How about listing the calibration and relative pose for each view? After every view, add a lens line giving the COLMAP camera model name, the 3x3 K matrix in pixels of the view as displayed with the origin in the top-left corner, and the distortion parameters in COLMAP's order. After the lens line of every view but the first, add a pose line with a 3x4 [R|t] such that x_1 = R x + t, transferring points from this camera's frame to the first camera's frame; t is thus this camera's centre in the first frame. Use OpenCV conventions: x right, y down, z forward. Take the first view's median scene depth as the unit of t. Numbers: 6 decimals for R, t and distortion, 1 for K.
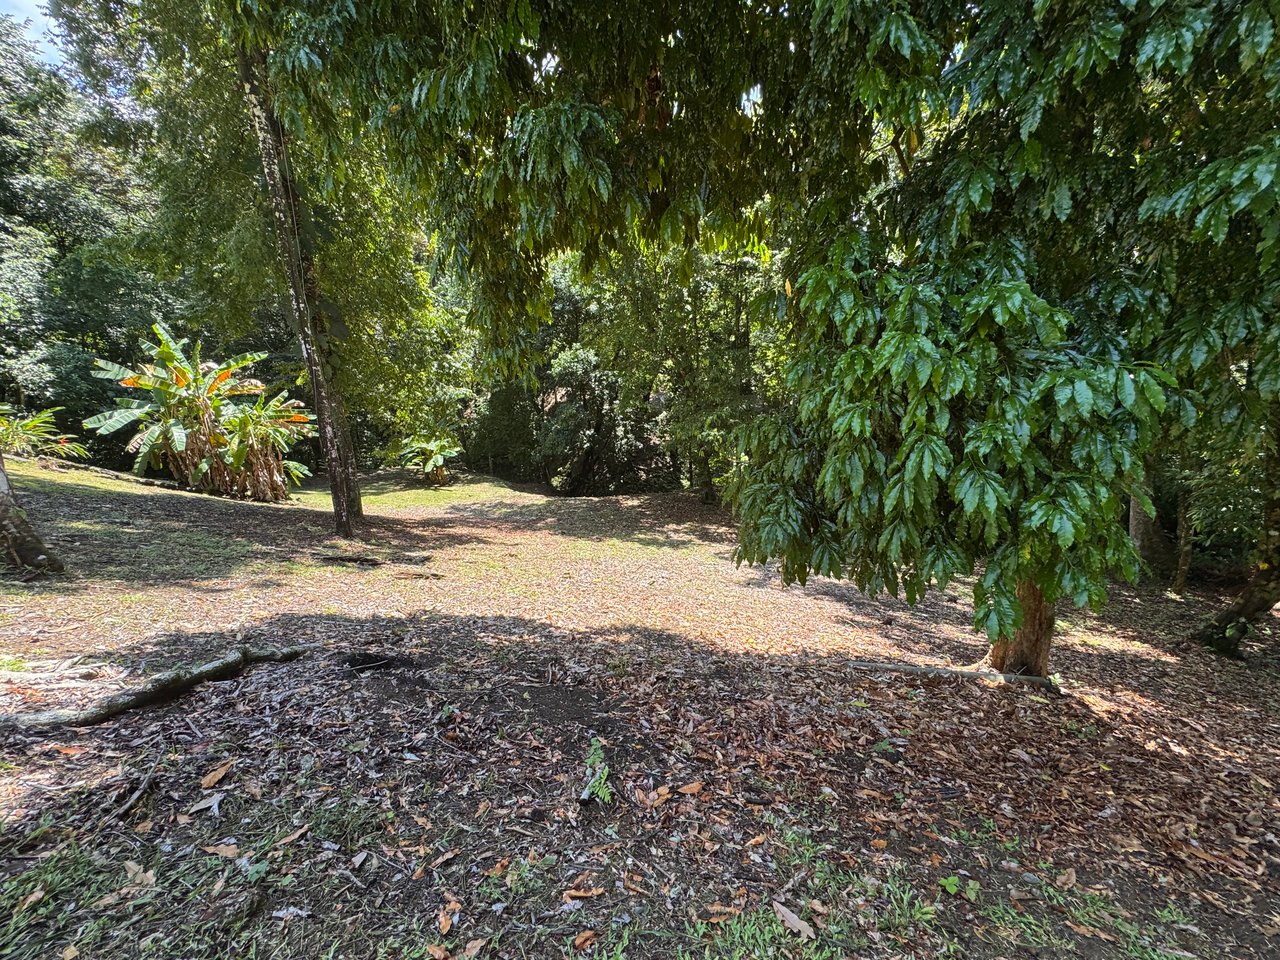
lens RADIAL K [[511.8, 0, 638.6], [0, 511.8, 479.8], [0, 0, 1]] dist [-0.001555, -0.000028]
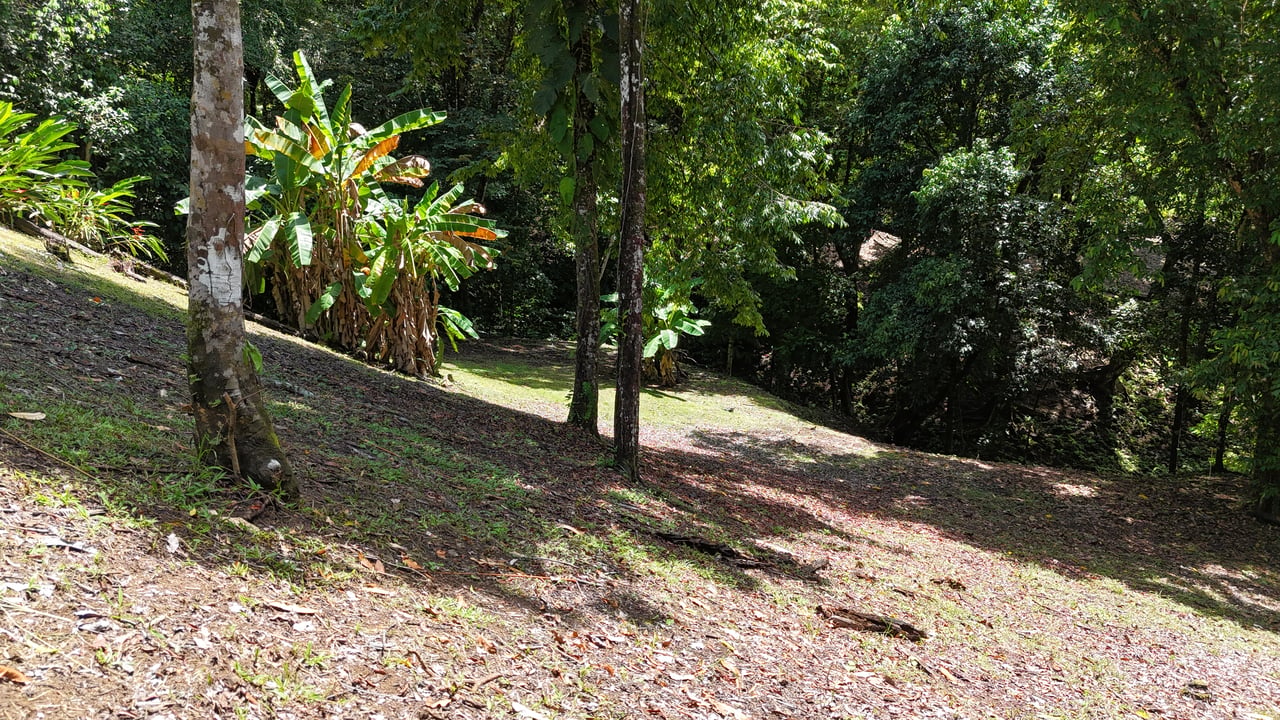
lens RADIAL K [[958.2, 0, 640.0], [0, 958.2, 360.0], [0, 0, 1]] dist [0.036844, -0.000799]
pose [[0.940130, 0.138321, -0.311485, -0.182176], [-0.151685, 0.988247, -0.018968, 0.009674], [0.305201, 0.065080, 0.950062, 0.088151]]
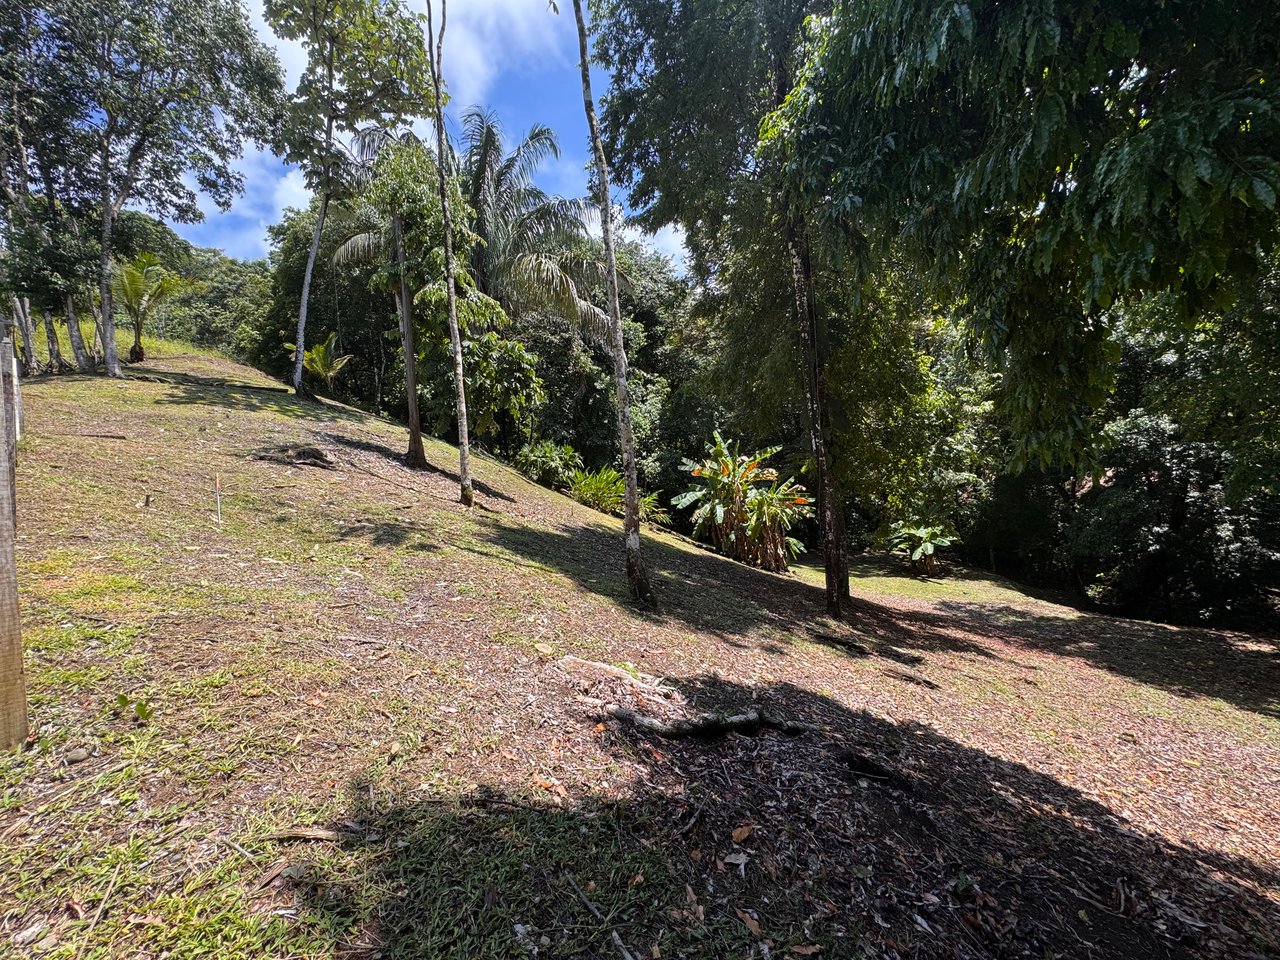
lens RADIAL K [[511.8, 0, 638.6], [0, 511.8, 479.8], [0, 0, 1]] dist [-0.001555, -0.000028]
pose [[0.634810, -0.008362, -0.772623, -0.012583], [-0.115726, 0.987633, -0.105772, -0.004715], [0.763953, 0.156557, 0.625992, 0.001006]]
